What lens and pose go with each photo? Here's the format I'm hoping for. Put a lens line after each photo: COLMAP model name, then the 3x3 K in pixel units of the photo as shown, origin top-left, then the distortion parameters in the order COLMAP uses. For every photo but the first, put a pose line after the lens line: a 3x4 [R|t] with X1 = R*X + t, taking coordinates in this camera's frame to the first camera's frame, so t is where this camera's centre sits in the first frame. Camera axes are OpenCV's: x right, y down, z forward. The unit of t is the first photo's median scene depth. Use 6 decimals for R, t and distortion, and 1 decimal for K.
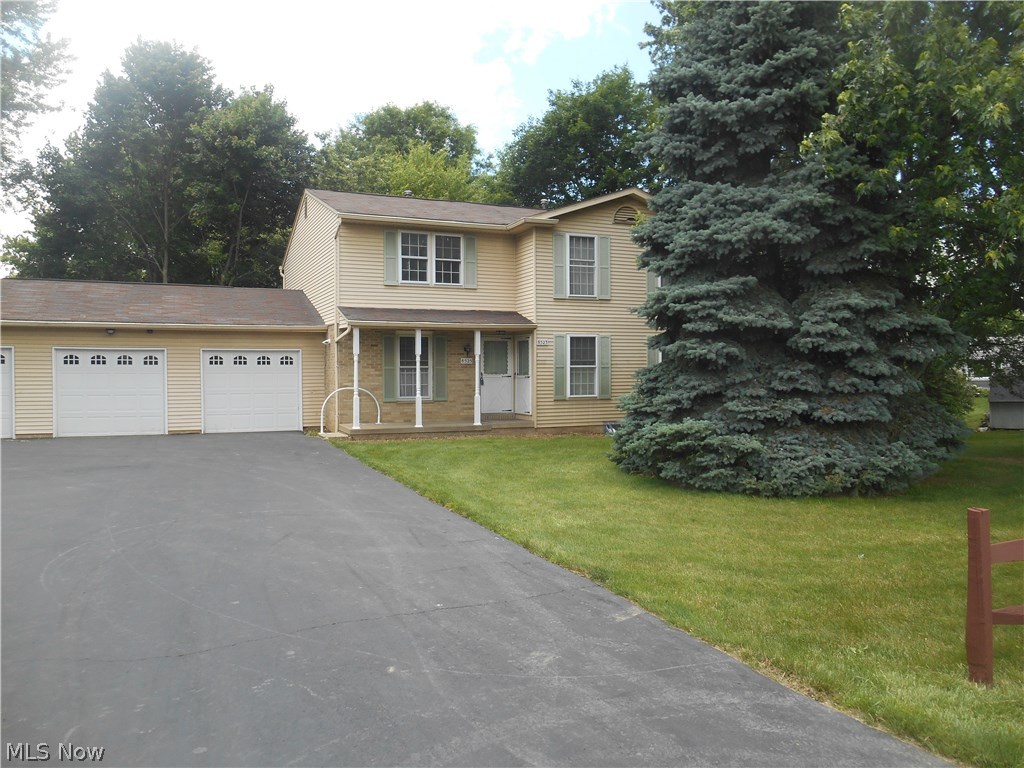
lens RADIAL K [[782.9, 0, 509.2], [0, 782.9, 385.6], [0, 0, 1]] dist [-0.030661, 0.012813]
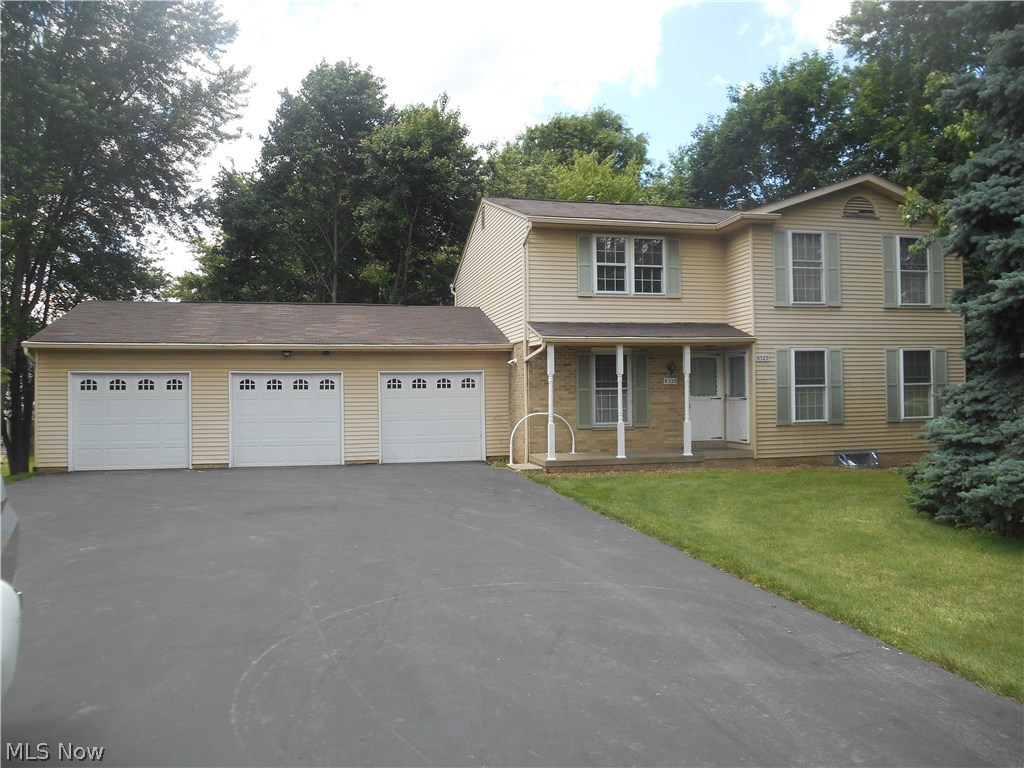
lens RADIAL K [[782.9, 0, 517.5], [0, 782.9, 385.5], [0, 0, 1]] dist [-0.030661, 0.012813]
pose [[0.985335, -0.011674, -0.170229, -0.075516], [0.006610, 0.999519, -0.030284, -0.001484], [0.170501, 0.028715, 0.984939, 0.116617]]
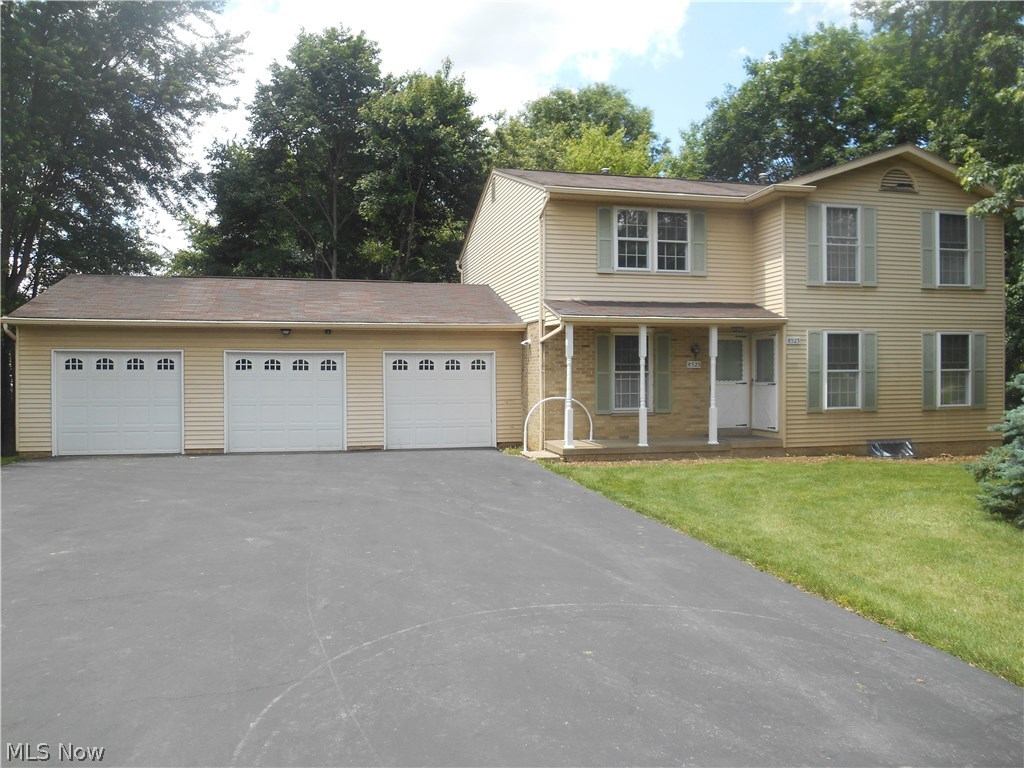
lens RADIAL K [[782.9, 0, 518.4], [0, 782.9, 388.0], [0, 0, 1]] dist [-0.030661, 0.012813]
pose [[0.986252, 0.000475, -0.165247, -0.102278], [-0.000996, 0.999995, -0.003069, -0.004211], [0.165245, 0.003191, 0.986247, 0.165492]]
